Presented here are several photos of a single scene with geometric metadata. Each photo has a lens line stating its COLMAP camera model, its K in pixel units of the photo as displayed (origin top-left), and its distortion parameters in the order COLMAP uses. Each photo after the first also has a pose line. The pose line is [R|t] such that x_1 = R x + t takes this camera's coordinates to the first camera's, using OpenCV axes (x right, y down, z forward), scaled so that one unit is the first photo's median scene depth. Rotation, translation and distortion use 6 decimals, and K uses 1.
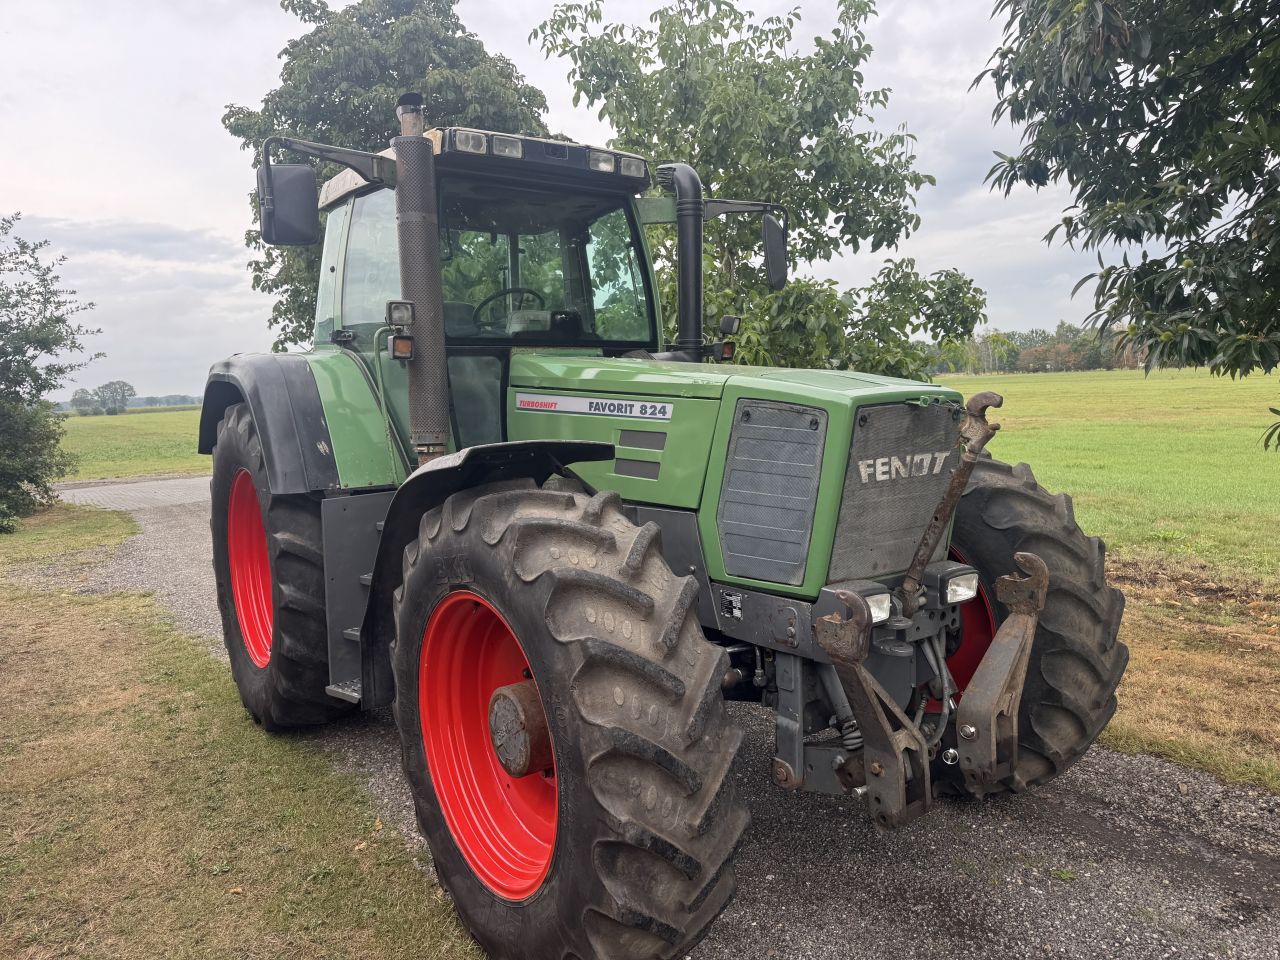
lens RADIAL K [[889.2, 0, 654.7], [0, 889.2, 494.9], [0, 0, 1]] dist [0.047184, -0.073807]
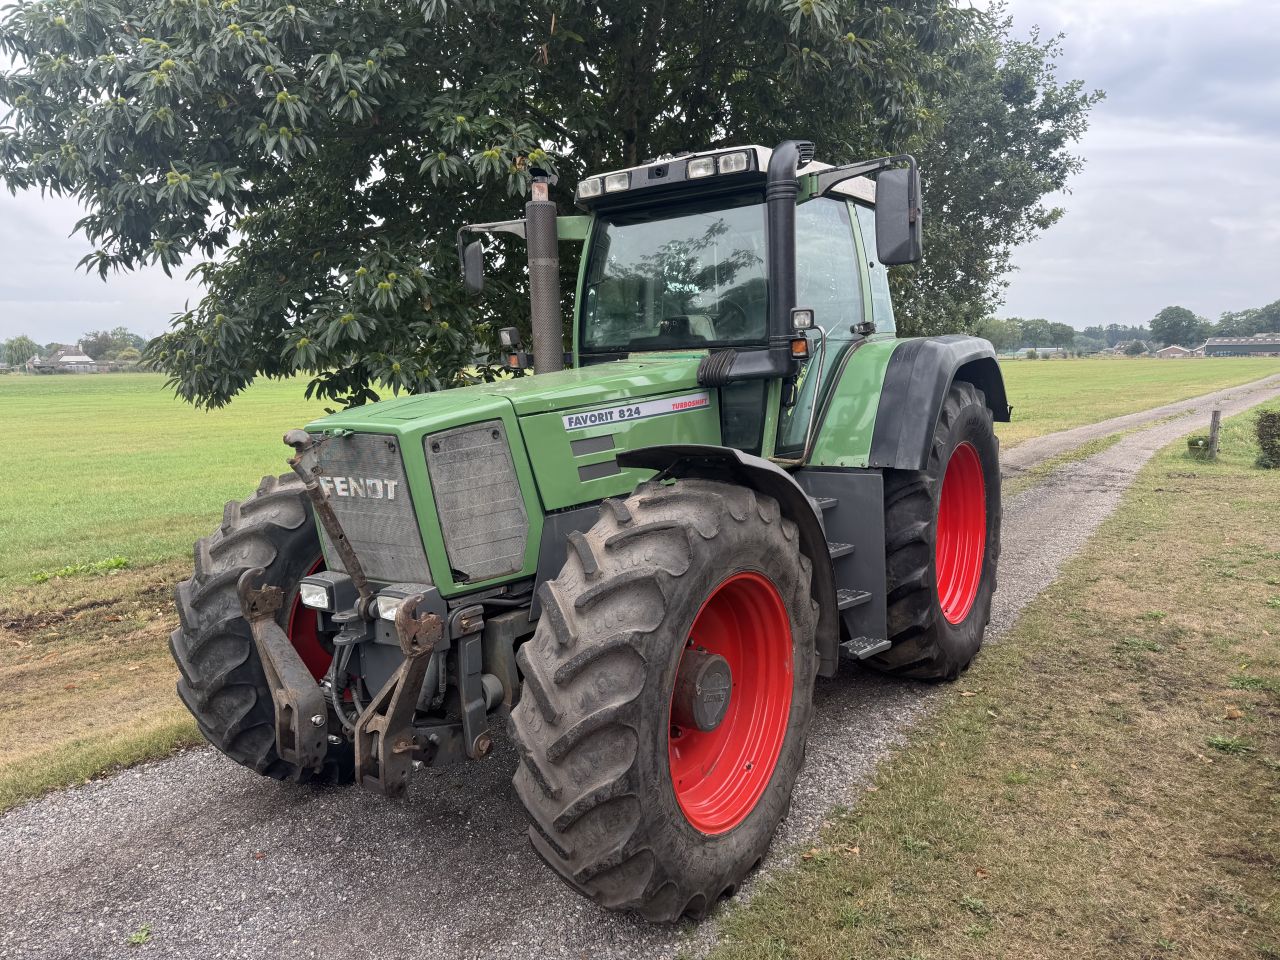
lens RADIAL K [[894.3, 0, 640.0], [0, 894.3, 480.0], [0, 0, 1]] dist [0.000661, -0.046485]
pose [[0.341914, 0.129743, -0.930732, 1.103568], [-0.080810, 0.990814, 0.108432, -0.146285], [0.936250, 0.038138, 0.349258, 0.703799]]
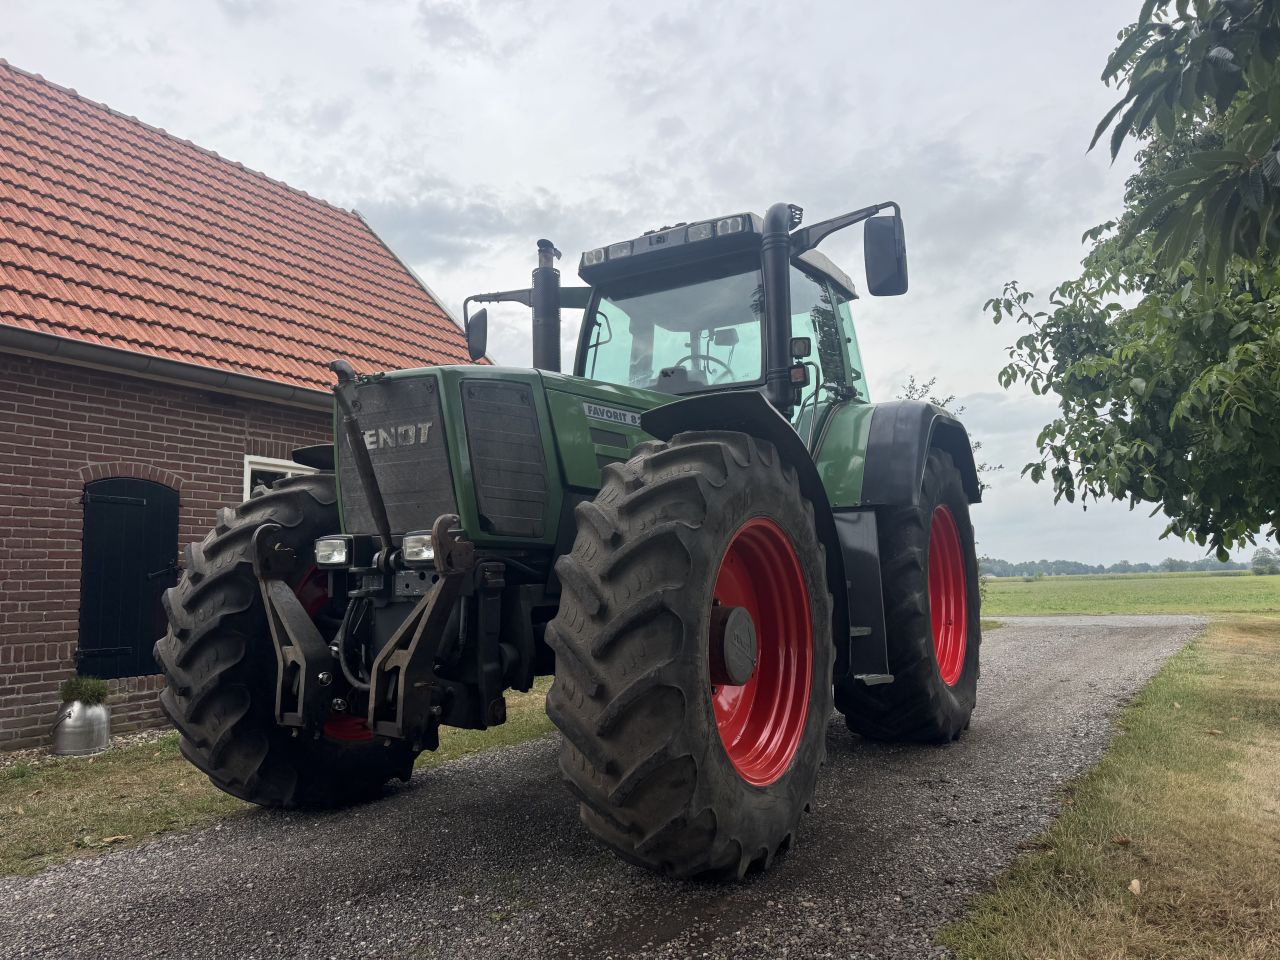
lens RADIAL K [[894.3, 0, 640.0], [0, 894.3, 480.0], [0, 0, 1]] dist [0.000661, -0.046485]
pose [[0.400959, -0.076352, -0.912909, 1.099969], [-0.097992, 0.987229, -0.125607, 0.103003], [0.910840, 0.139821, 0.388356, 0.641376]]
